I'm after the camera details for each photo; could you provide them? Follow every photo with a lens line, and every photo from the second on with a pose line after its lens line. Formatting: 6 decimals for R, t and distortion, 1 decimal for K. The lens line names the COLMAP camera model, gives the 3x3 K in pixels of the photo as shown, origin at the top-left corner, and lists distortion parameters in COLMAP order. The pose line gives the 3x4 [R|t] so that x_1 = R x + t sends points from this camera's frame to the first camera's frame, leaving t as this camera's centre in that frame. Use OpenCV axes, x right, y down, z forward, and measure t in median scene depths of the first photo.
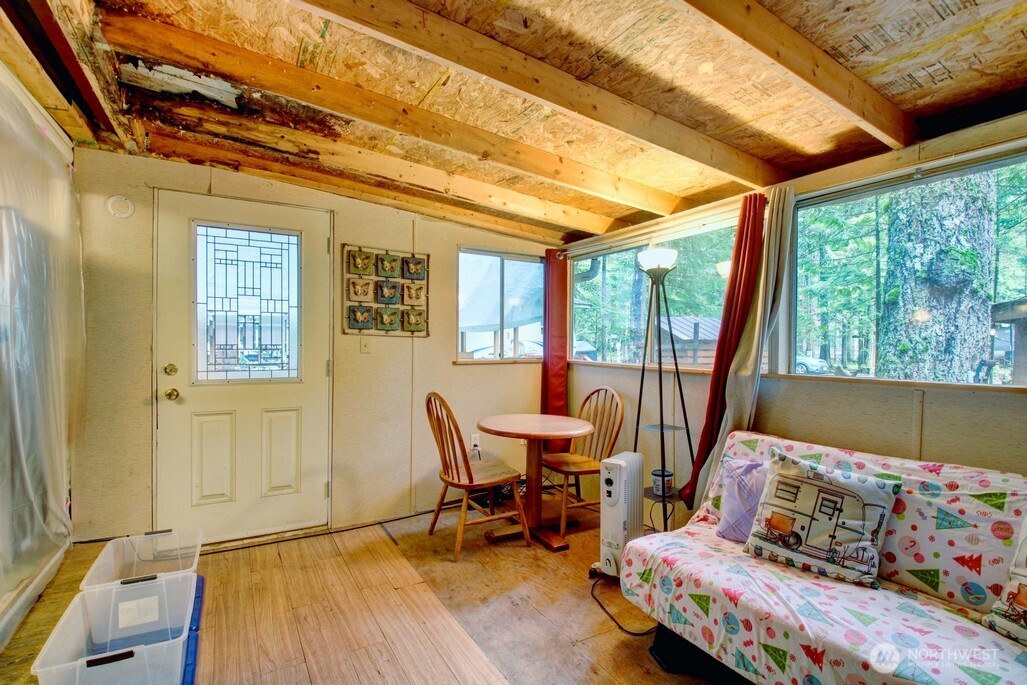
lens RADIAL K [[477.6, 0, 511.7], [0, 477.6, 345.7], [0, 0, 1]] dist [-0.011675, -0.010121]
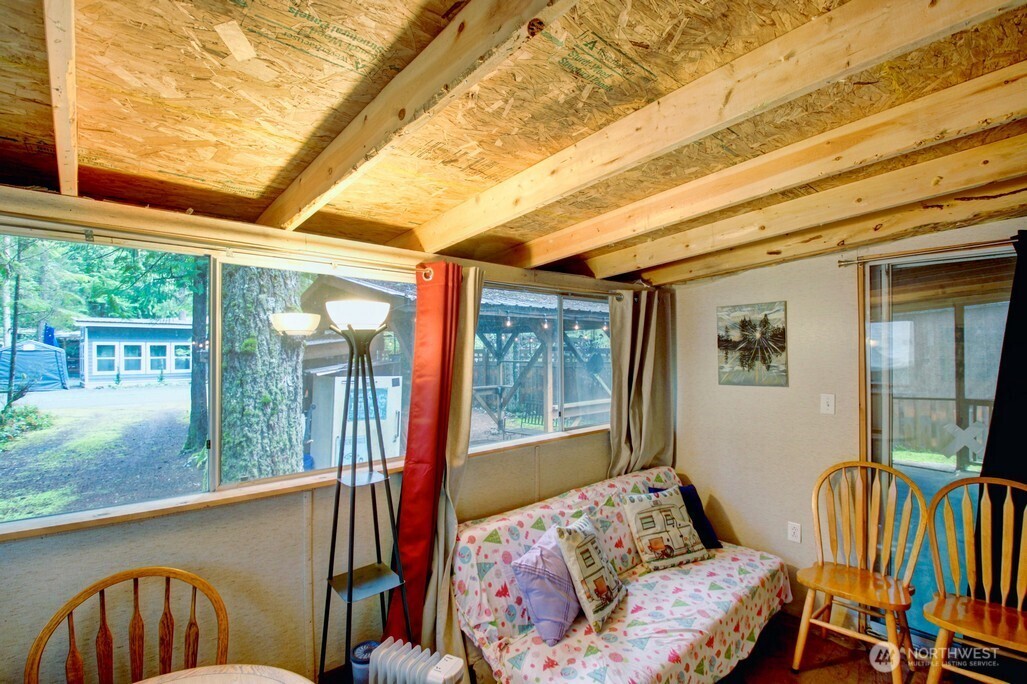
lens RADIAL K [[477.6, 0, 514.4], [0, 477.6, 340.8], [0, 0, 1]] dist [-0.011675, -0.010121]
pose [[-0.184939, 0.013545, 0.982657, -0.263540], [0.015129, 0.999826, -0.010935, -0.104295], [-0.982634, 0.012844, -0.185112, 0.684437]]
